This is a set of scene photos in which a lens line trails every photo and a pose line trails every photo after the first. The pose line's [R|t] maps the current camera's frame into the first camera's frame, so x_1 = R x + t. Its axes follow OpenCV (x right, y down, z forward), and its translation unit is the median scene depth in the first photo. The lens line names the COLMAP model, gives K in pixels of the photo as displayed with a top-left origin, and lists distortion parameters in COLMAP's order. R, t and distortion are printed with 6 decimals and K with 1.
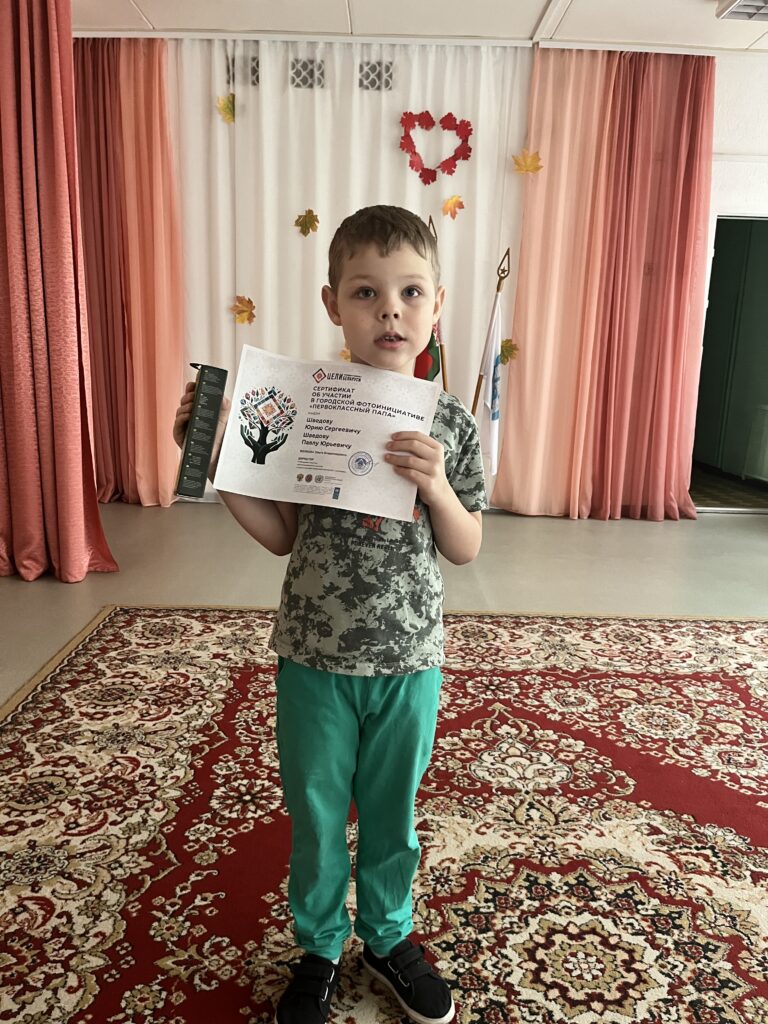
lens RADIAL K [[754.5, 0, 386.7], [0, 754.5, 524.0], [0, 0, 1]] dist [0.060194, -0.087161]
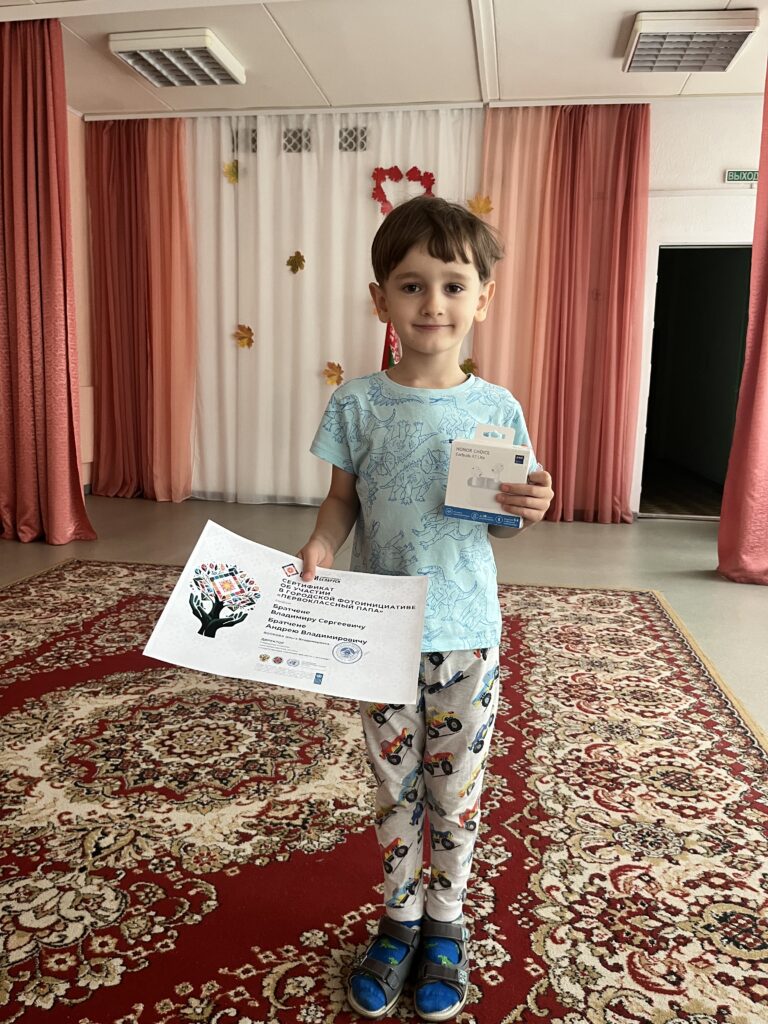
lens RADIAL K [[754.5, 0, 393.0], [0, 754.5, 513.9], [0, 0, 1]] dist [0.060194, -0.087161]
pose [[0.988197, 0.020324, -0.151831, 0.339448], [-0.030257, 0.997529, -0.063400, 0.092298], [0.150167, 0.067245, 0.986371, -0.166196]]
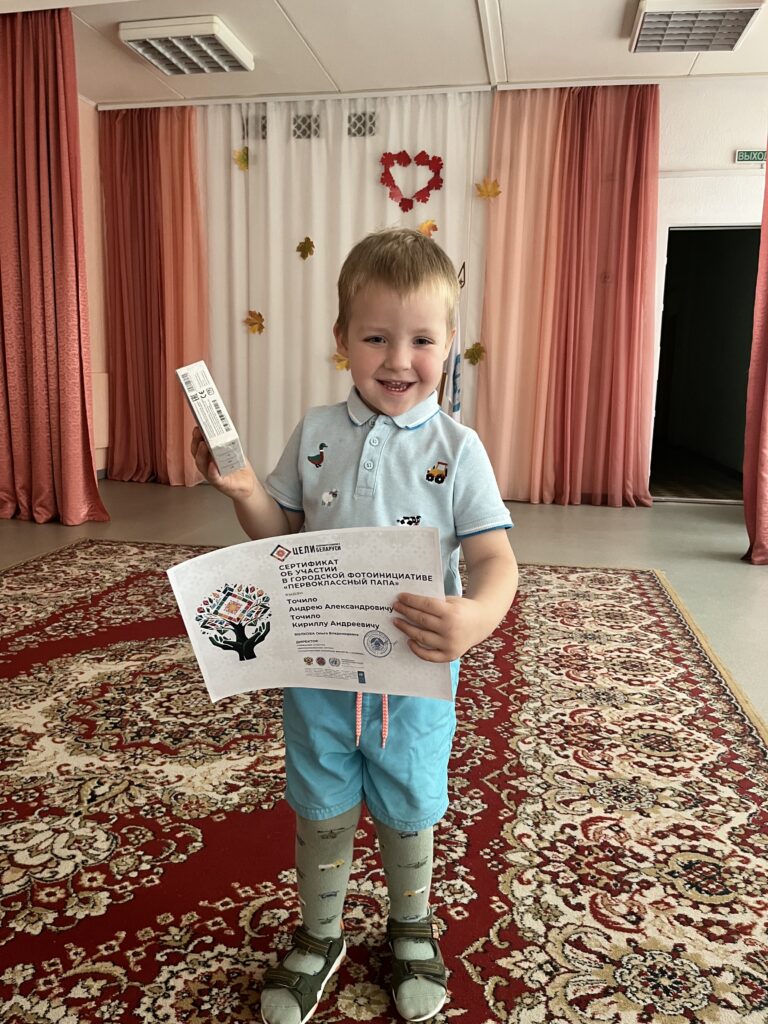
lens RADIAL K [[754.5, 0, 389.9], [0, 754.5, 513.1], [0, 0, 1]] dist [0.060194, -0.087161]
pose [[0.983349, 0.022131, -0.180374, 0.365647], [-0.031933, 0.998156, -0.051618, 0.109129], [0.178899, 0.056518, 0.982243, -0.176868]]
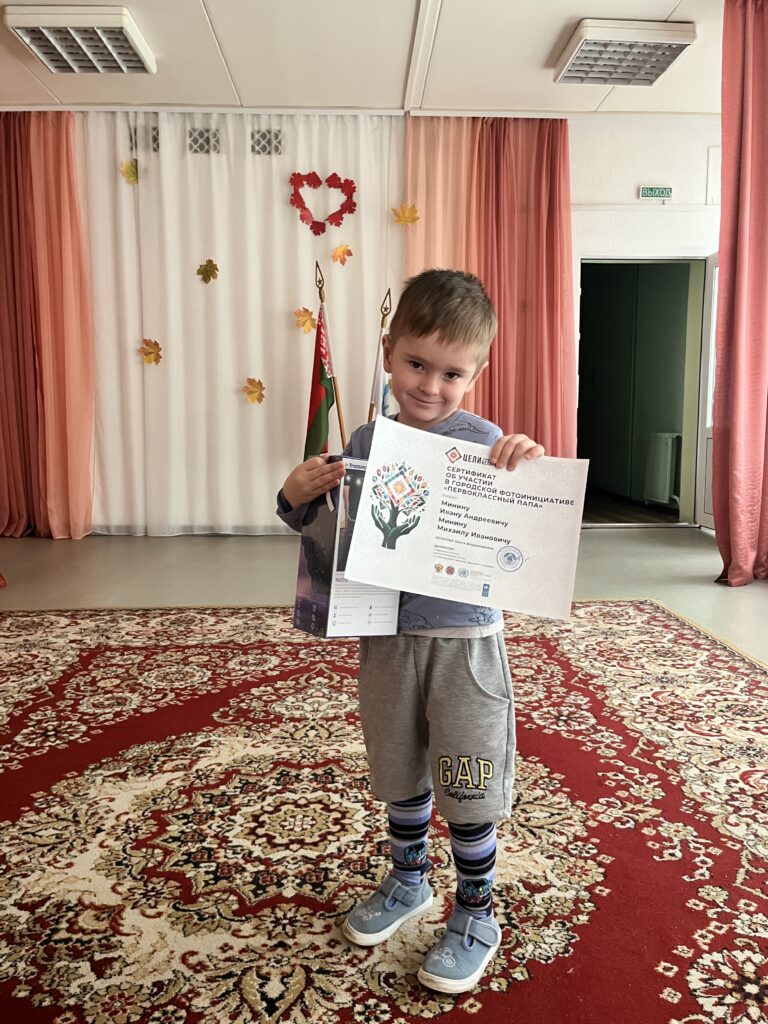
lens RADIAL K [[754.5, 0, 391.8], [0, 754.5, 512.2], [0, 0, 1]] dist [0.060194, -0.087161]
pose [[0.998597, -0.033901, 0.040667, 0.149435], [0.037856, 0.994188, -0.100786, 0.095098], [-0.037014, 0.102184, 0.994077, -0.077984]]
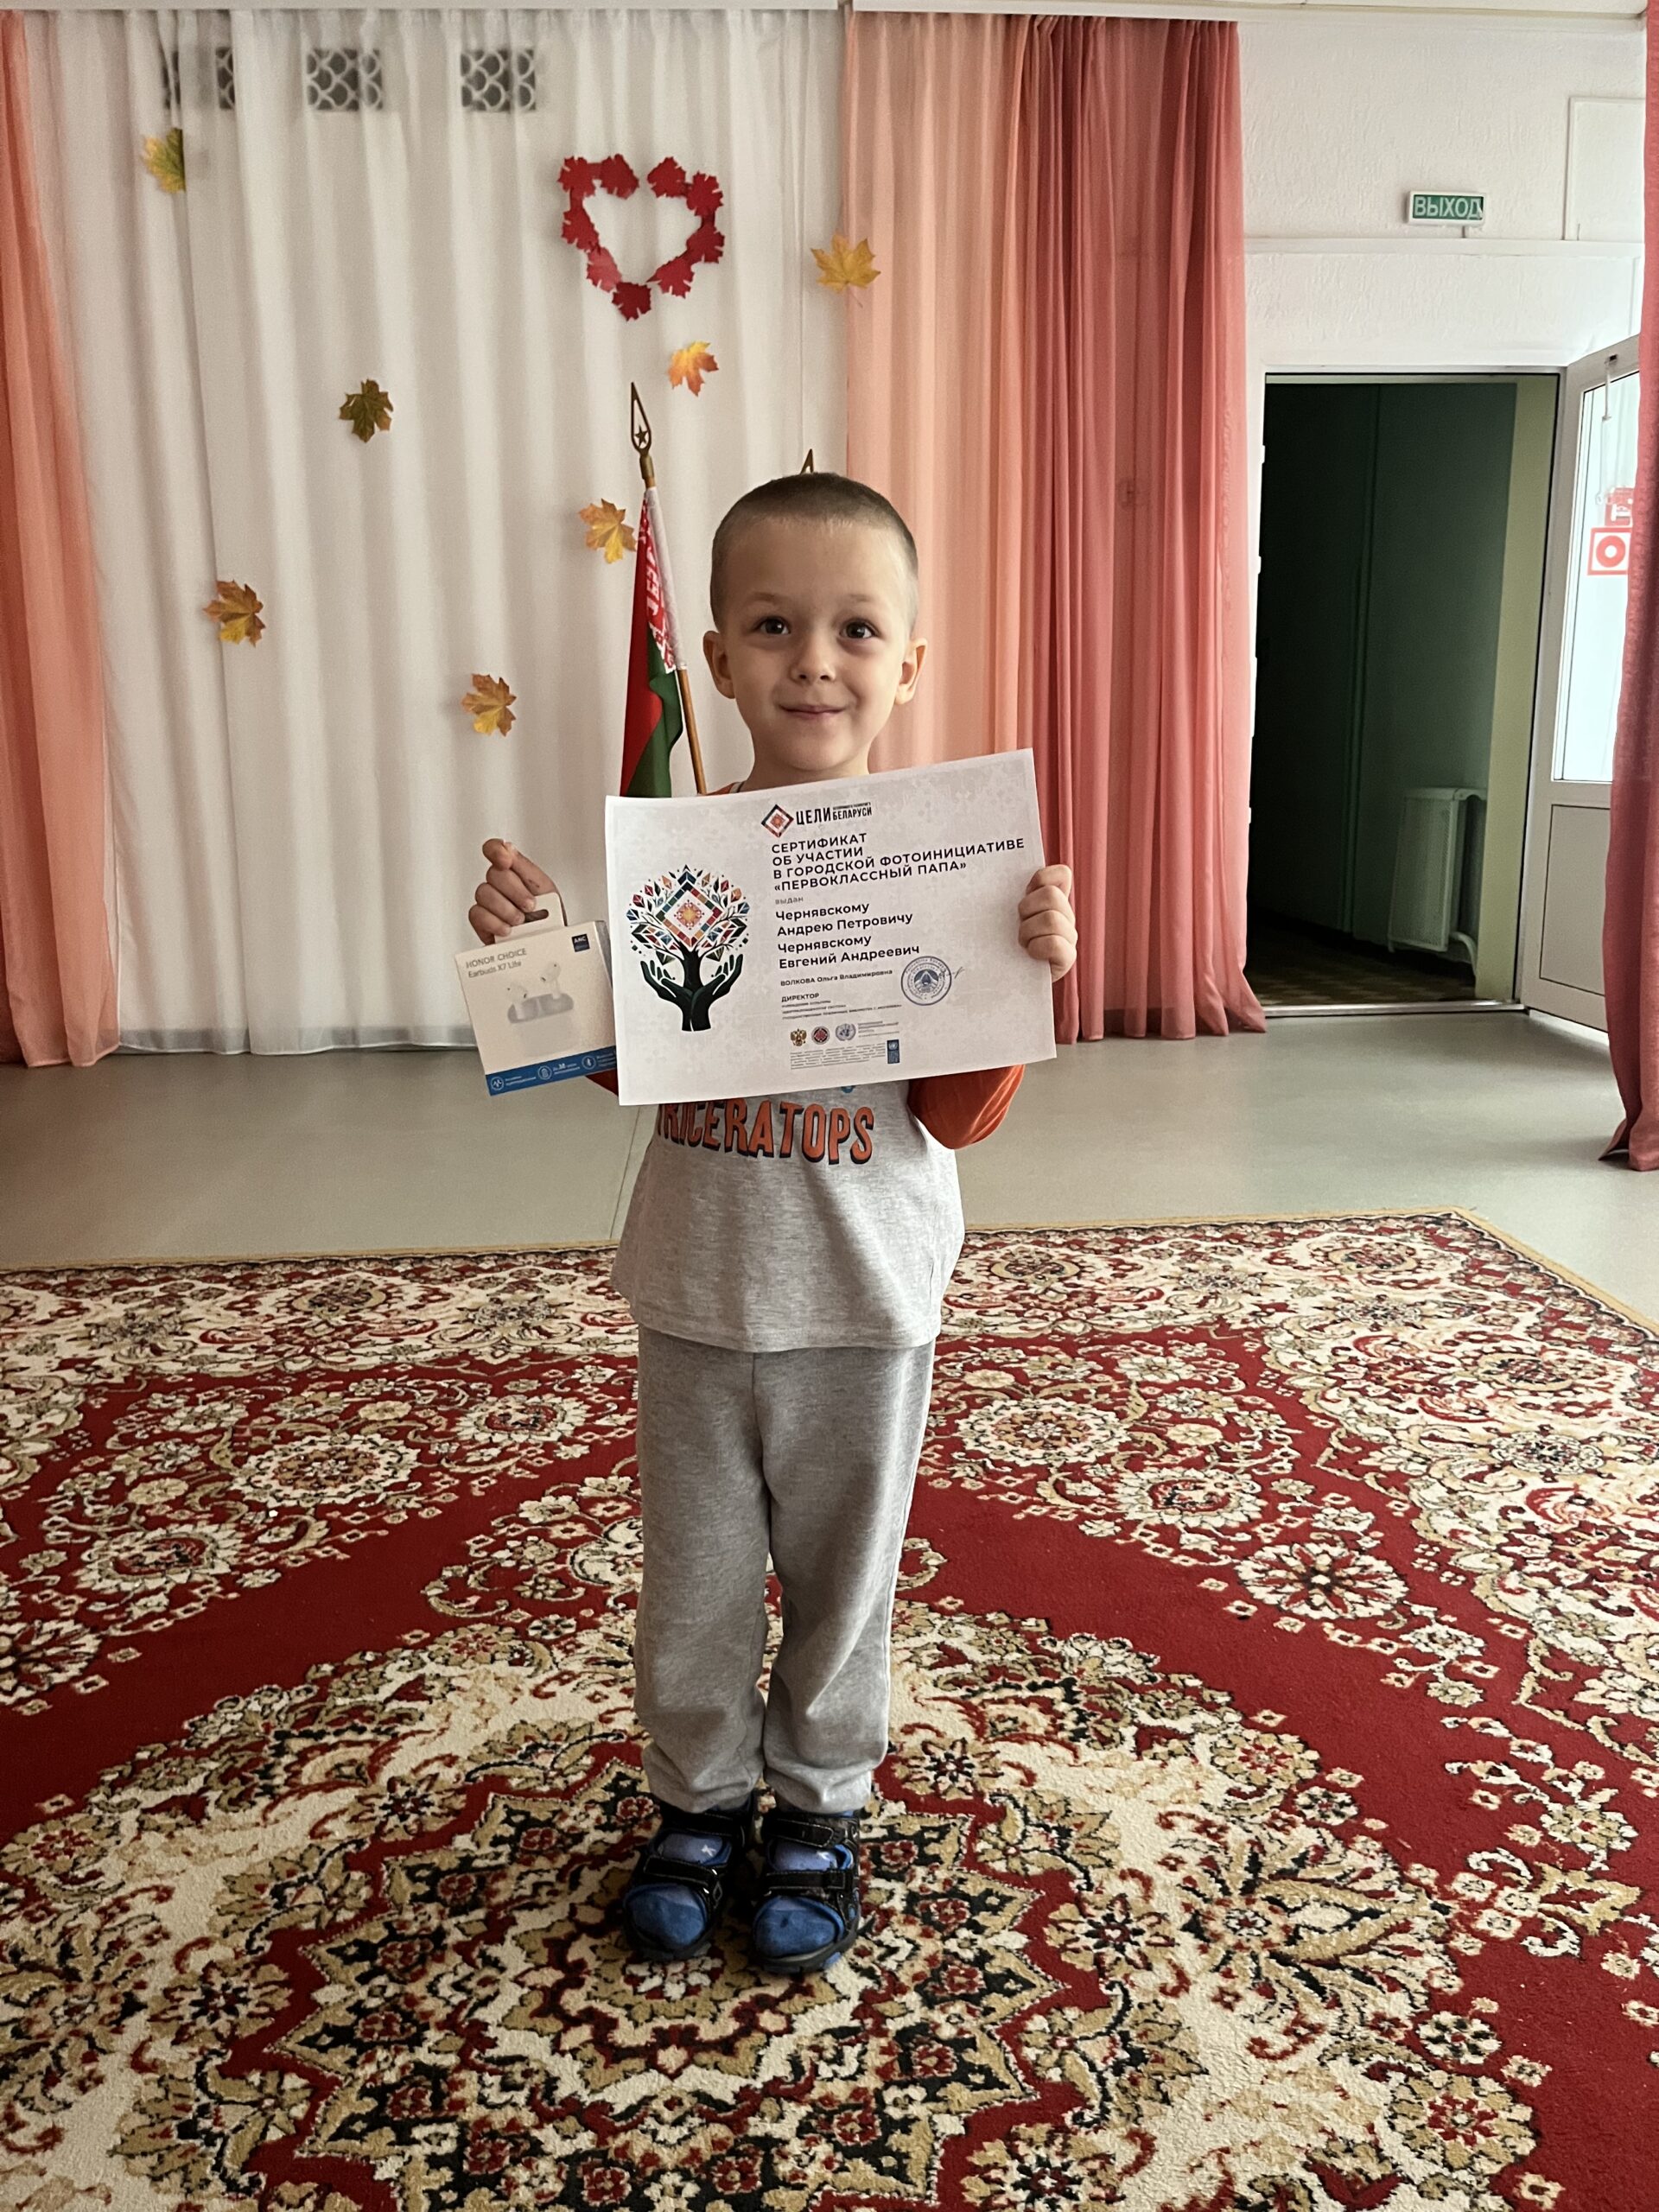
lens RADIAL K [[1629.8, 0, 838.9], [0, 1629.8, 1106.6], [0, 0, 1]] dist [0.060194, -0.087161]
pose [[0.996440, -0.055696, 0.063287, 0.128961], [0.056076, 0.998417, -0.004242, 0.045734], [-0.062950, 0.007775, 0.997986, 0.032649]]
